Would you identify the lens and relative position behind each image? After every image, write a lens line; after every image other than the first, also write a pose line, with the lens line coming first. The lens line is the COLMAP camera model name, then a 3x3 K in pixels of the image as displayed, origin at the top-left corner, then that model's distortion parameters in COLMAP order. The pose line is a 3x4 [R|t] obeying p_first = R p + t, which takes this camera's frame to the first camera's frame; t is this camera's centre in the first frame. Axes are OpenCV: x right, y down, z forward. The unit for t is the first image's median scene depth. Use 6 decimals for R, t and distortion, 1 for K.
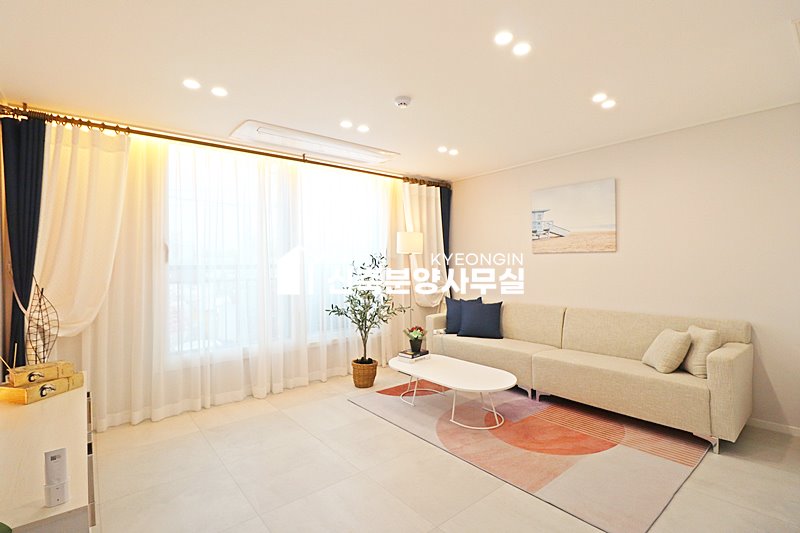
lens RADIAL K [[378.2, 0, 396.6], [0, 378.2, 260.8], [0, 0, 1]] dist [0.000520, -0.014140]
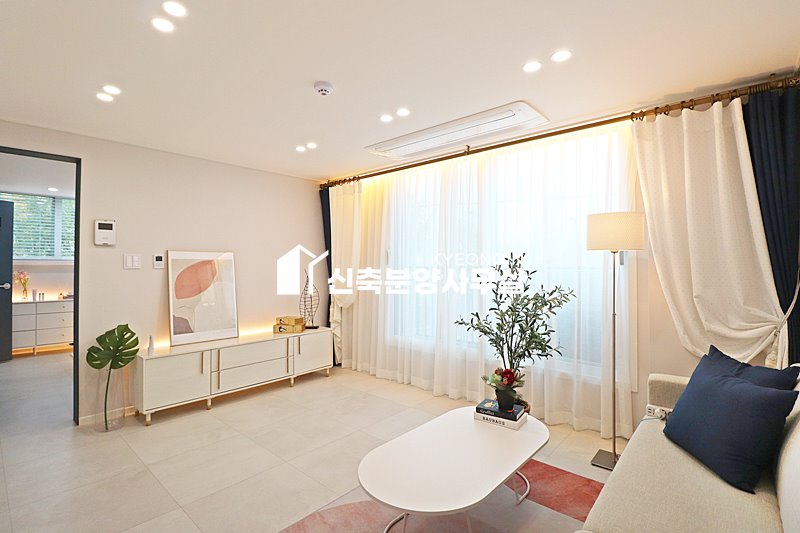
lens RADIAL K [[378.2, 0, 396.6], [0, 378.2, 260.8], [0, 0, 1]] dist [0.000520, -0.014140]
pose [[0.154269, 0.000960, -0.988028, 0.707869], [0.003747, 0.999992, 0.001557, -0.011341], [0.988022, -0.003943, 0.154264, 0.790518]]
